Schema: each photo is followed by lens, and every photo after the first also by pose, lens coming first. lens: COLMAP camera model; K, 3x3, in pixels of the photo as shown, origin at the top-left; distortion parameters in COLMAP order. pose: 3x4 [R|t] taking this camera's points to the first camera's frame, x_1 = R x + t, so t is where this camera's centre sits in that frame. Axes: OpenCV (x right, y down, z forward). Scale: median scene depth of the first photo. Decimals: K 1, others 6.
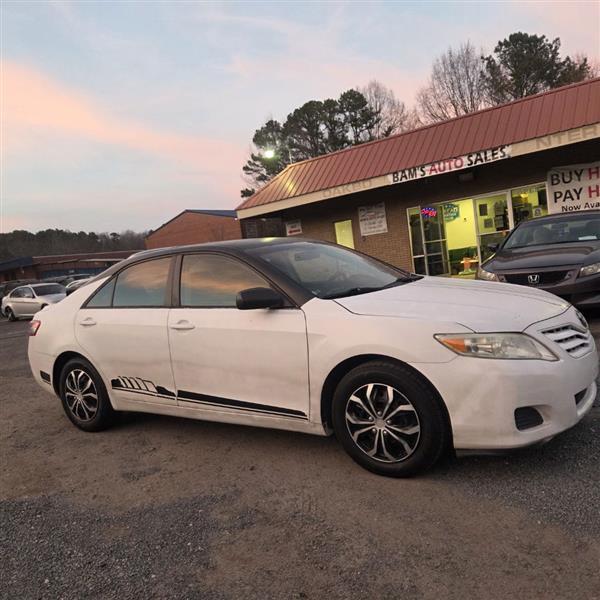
lens RADIAL K [[544.0, 0, 288.5], [0, 544.0, 306.5], [0, 0, 1]] dist [0.079453, -0.069500]
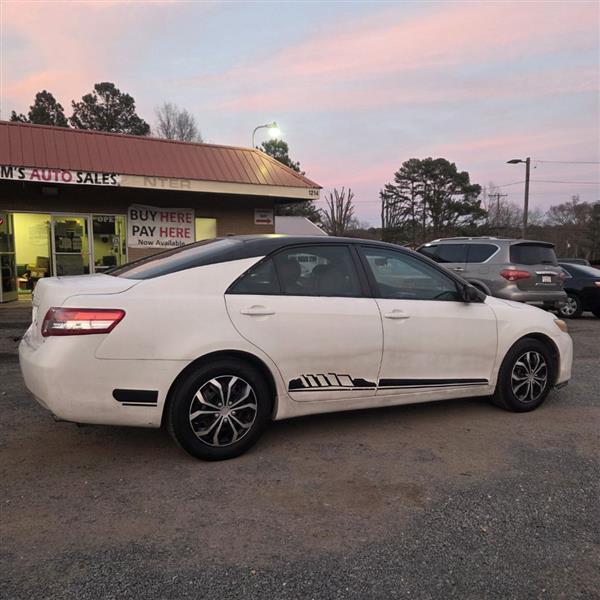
lens RADIAL K [[544.0, 0, 307.3], [0, 544.0, 312.5], [0, 0, 1]] dist [0.079453, -0.069500]
pose [[0.426513, 0.042203, 0.903496, -1.008344], [0.005255, 0.998778, -0.049134, 0.067564], [-0.904466, 0.025704, 0.425770, 0.592351]]
